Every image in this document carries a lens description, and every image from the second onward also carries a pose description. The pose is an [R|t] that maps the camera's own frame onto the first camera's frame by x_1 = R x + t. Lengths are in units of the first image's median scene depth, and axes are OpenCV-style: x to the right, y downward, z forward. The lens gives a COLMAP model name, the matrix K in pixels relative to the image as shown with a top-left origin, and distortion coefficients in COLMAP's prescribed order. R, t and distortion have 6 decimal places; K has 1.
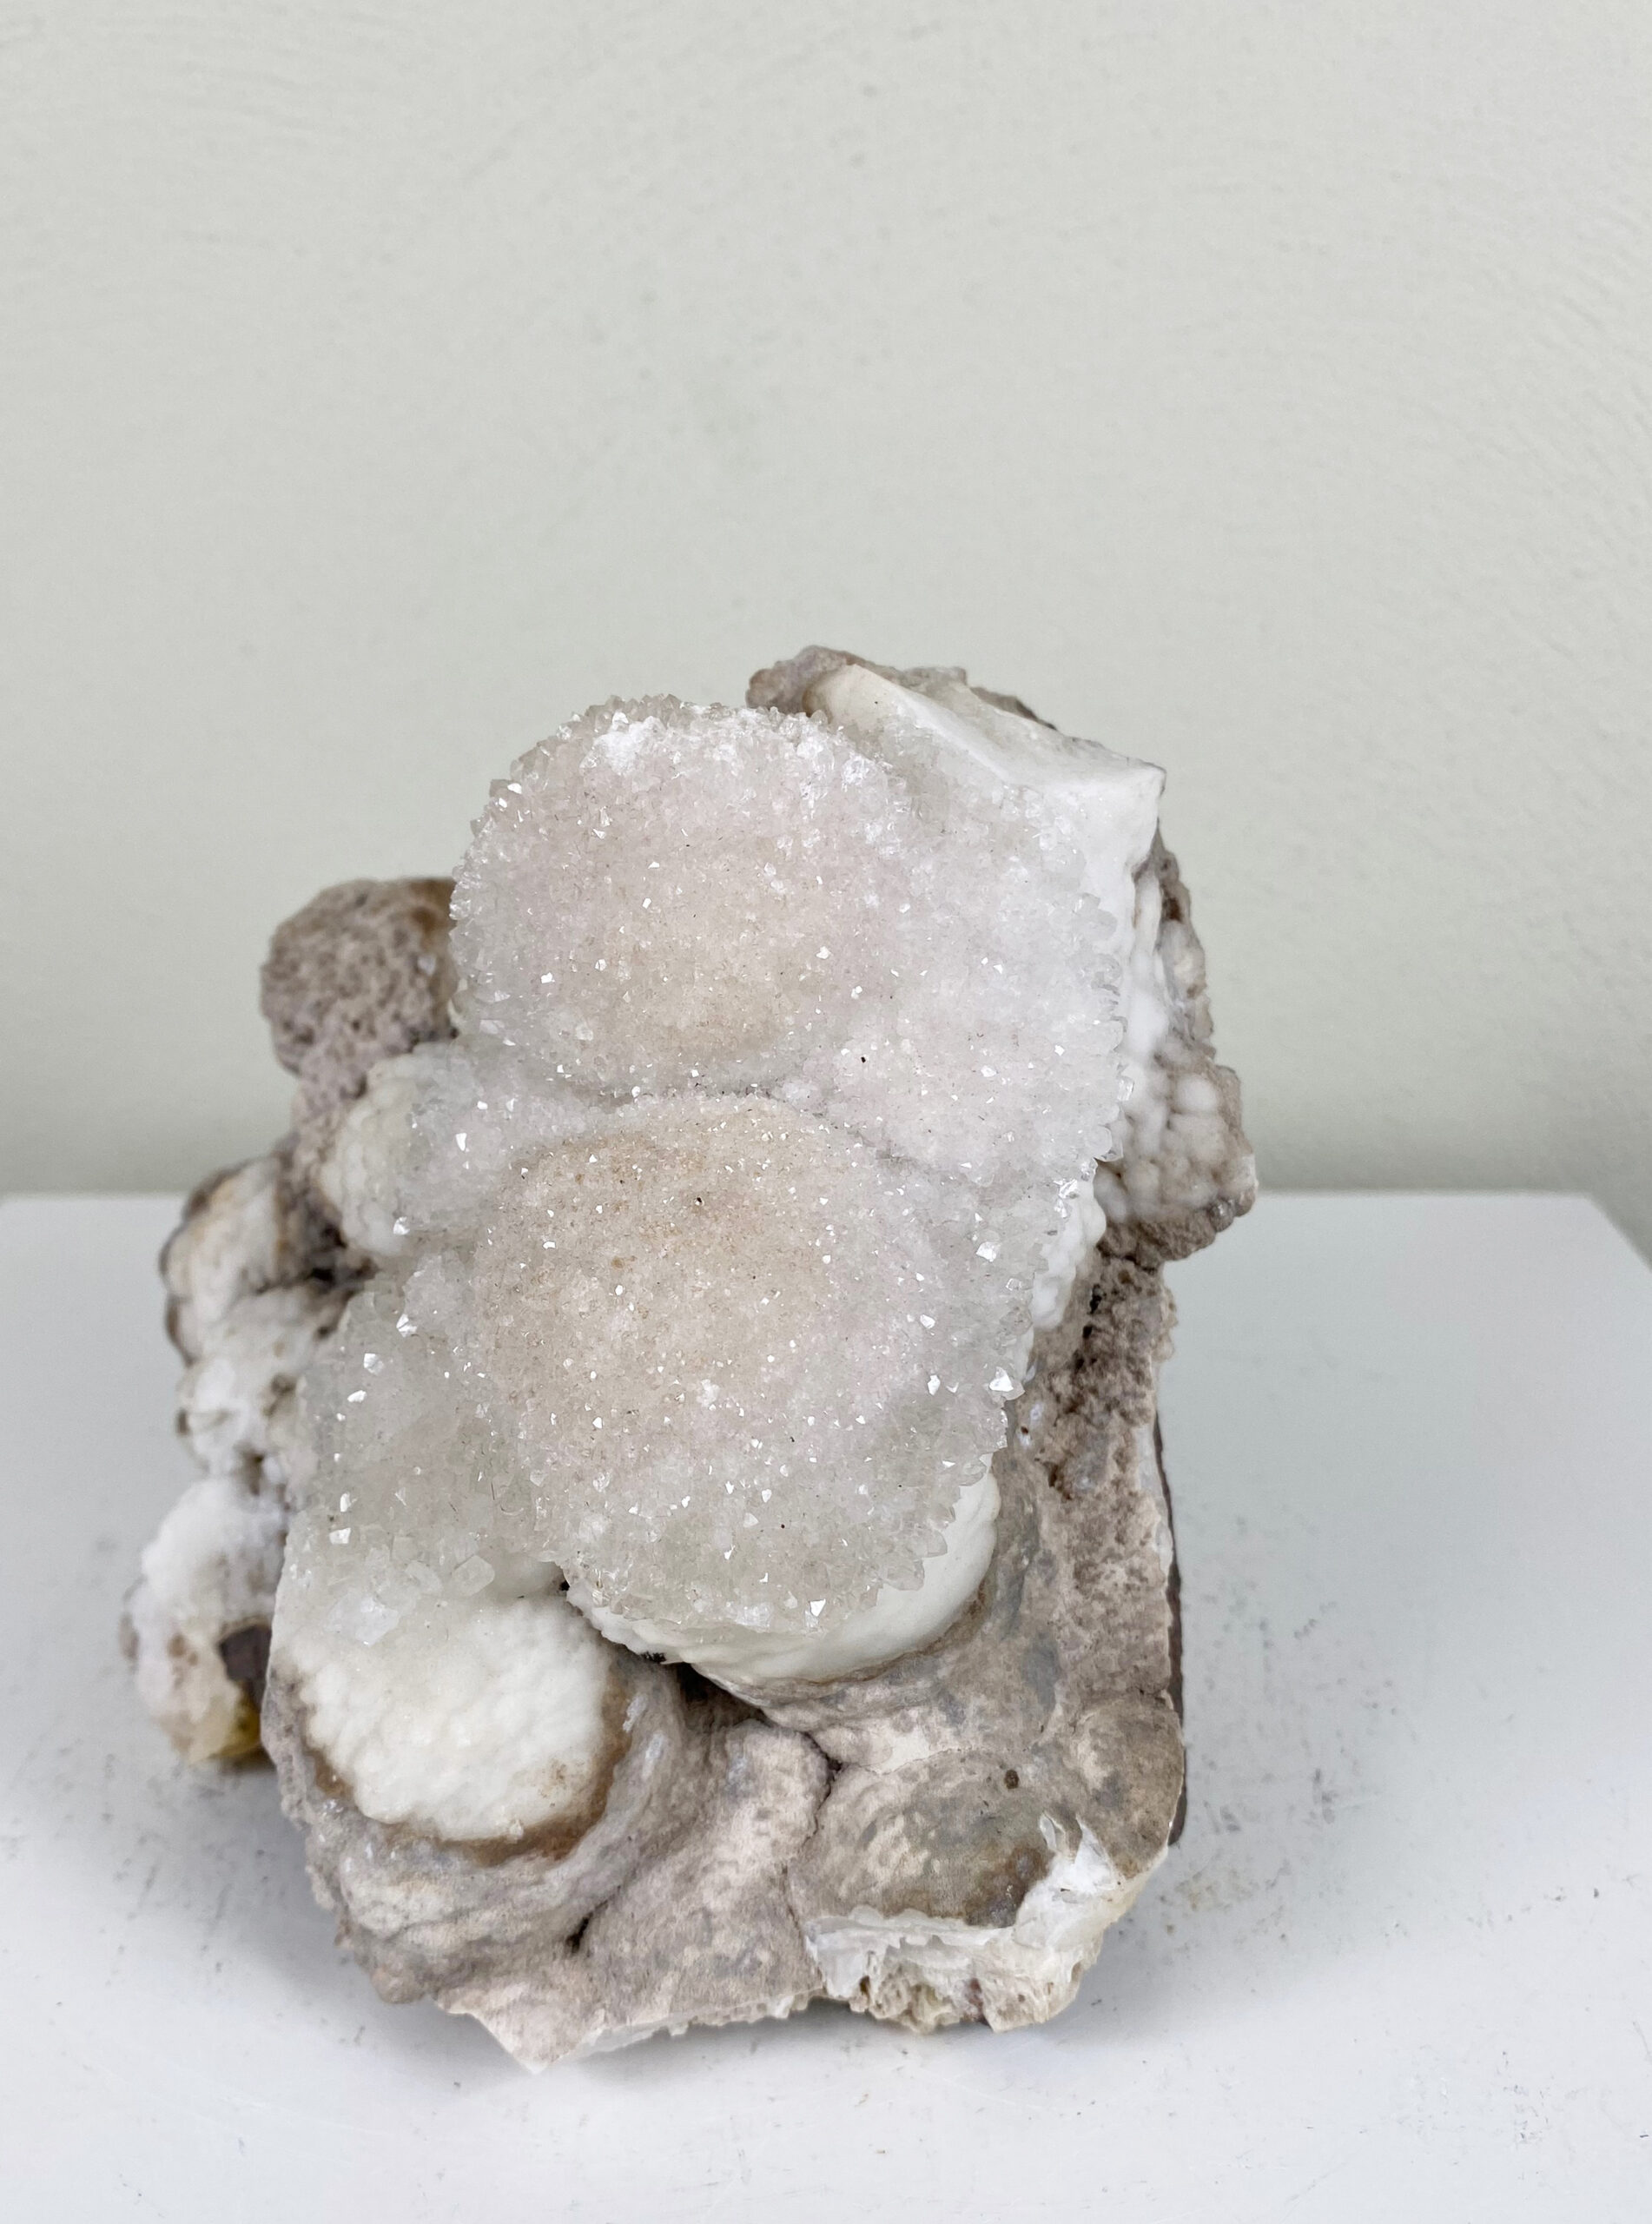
lens RADIAL K [[2050.9, 0, 694.1], [0, 2050.9, 1175.3], [0, 0, 1]] dist [0.003242, 0.002662]
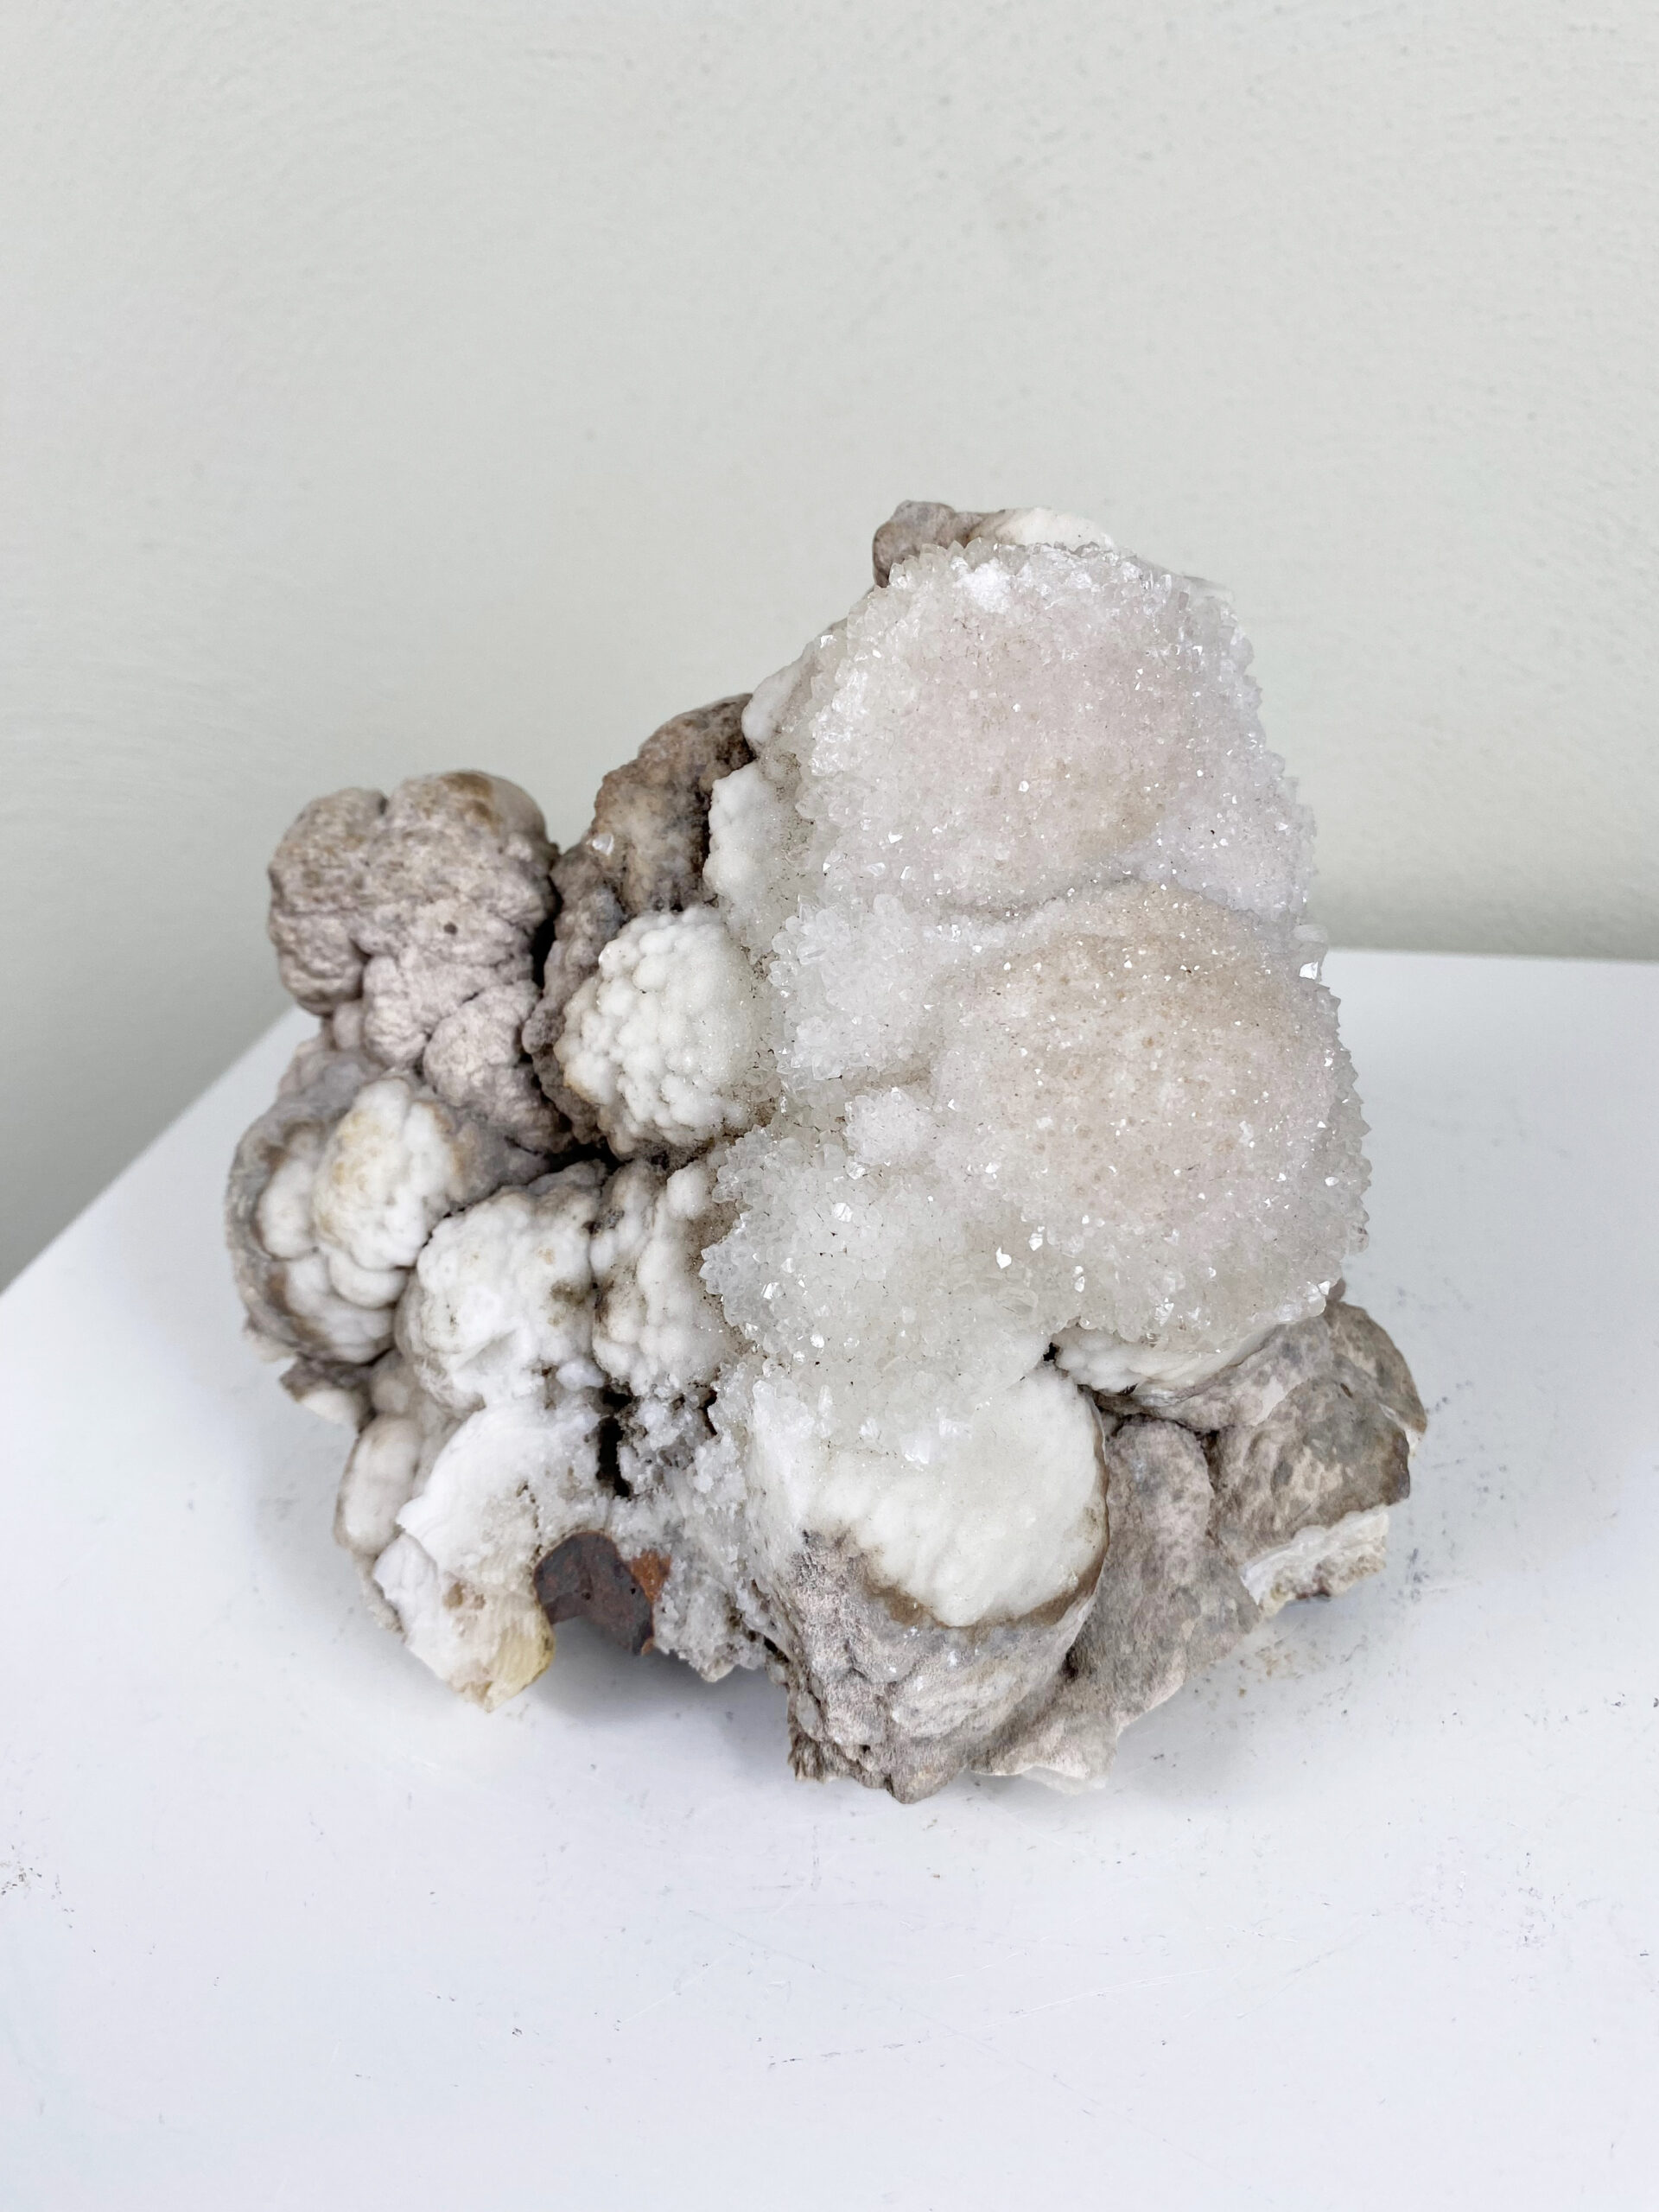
lens RADIAL K [[1712.4, 0, 836.8], [0, 1712.4, 1067.7], [0, 0, 1]] dist [0.049016, -0.006139]
pose [[0.816564, -0.232827, 0.528218, -0.595809], [0.214750, 0.971899, 0.096413, -0.062140], [-0.535822, 0.034708, 0.843617, 0.273613]]
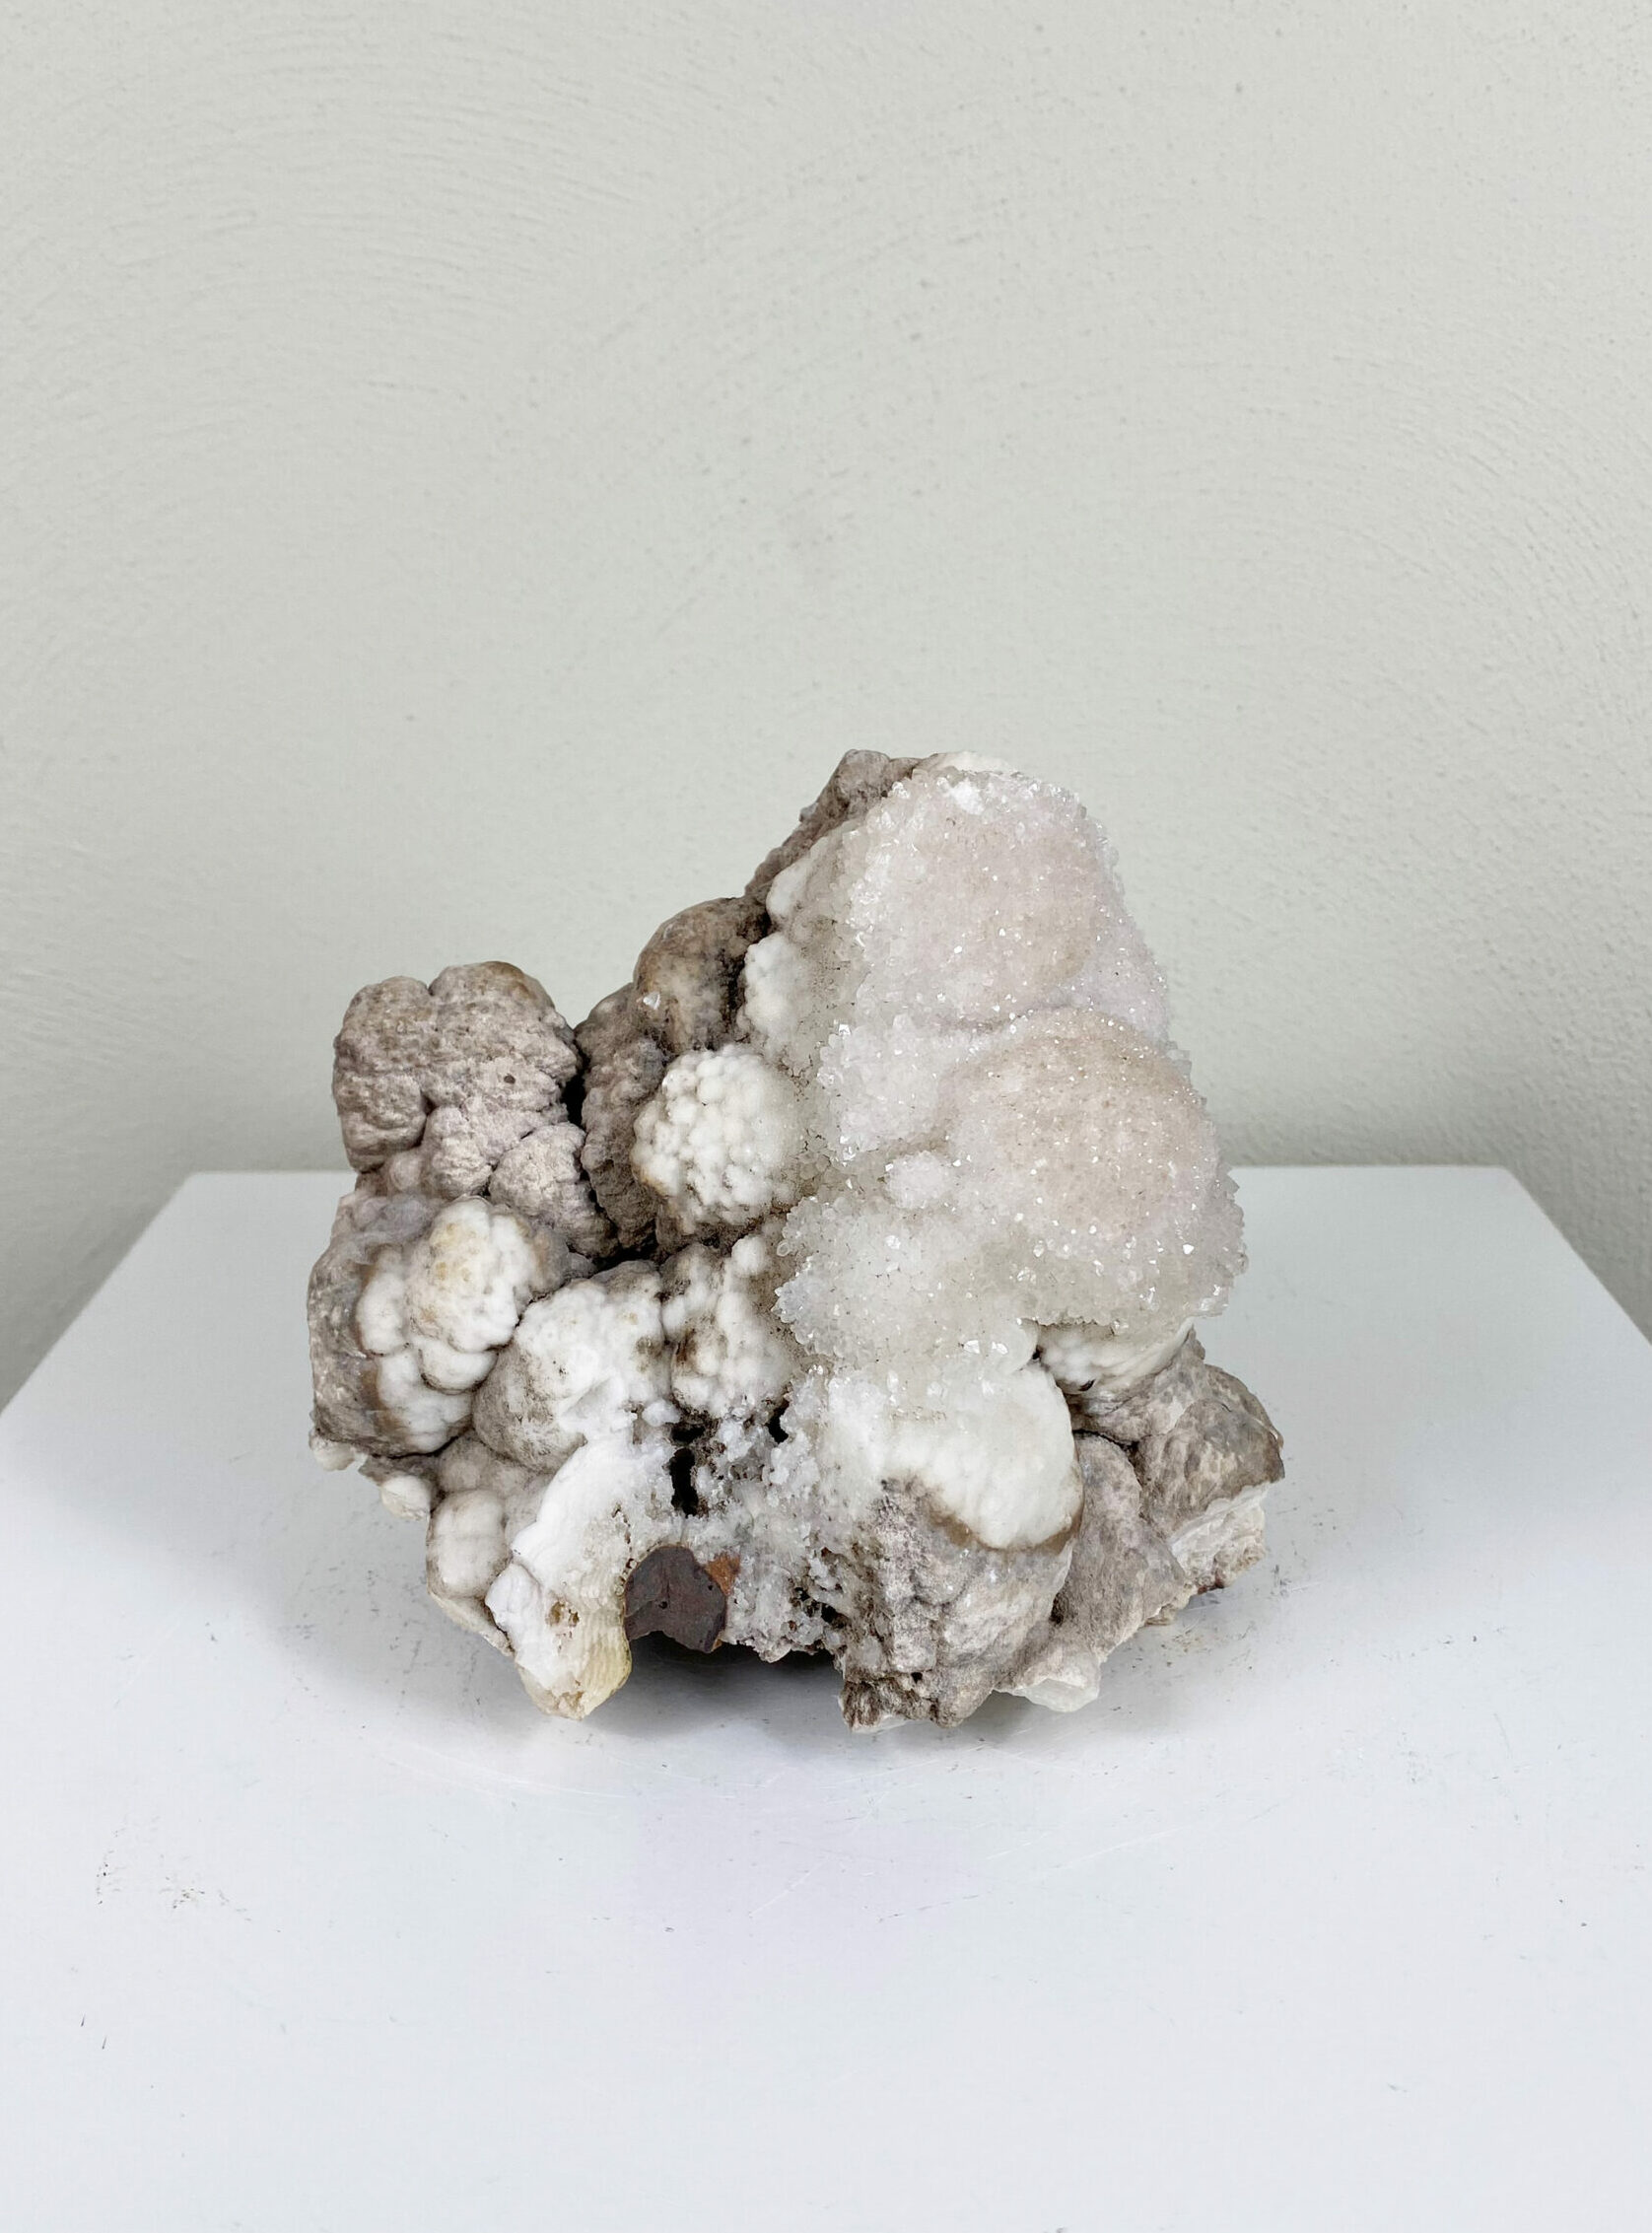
lens RADIAL K [[2034.2, 0, 799.0], [0, 2034.2, 1189.5], [0, 0, 1]] dist [0.191247, 0.002431]
pose [[0.677137, -0.179977, 0.713508, -1.183463], [0.252706, 0.967534, 0.004229, 0.035044], [-0.691104, 0.177444, 0.700634, 0.065565]]
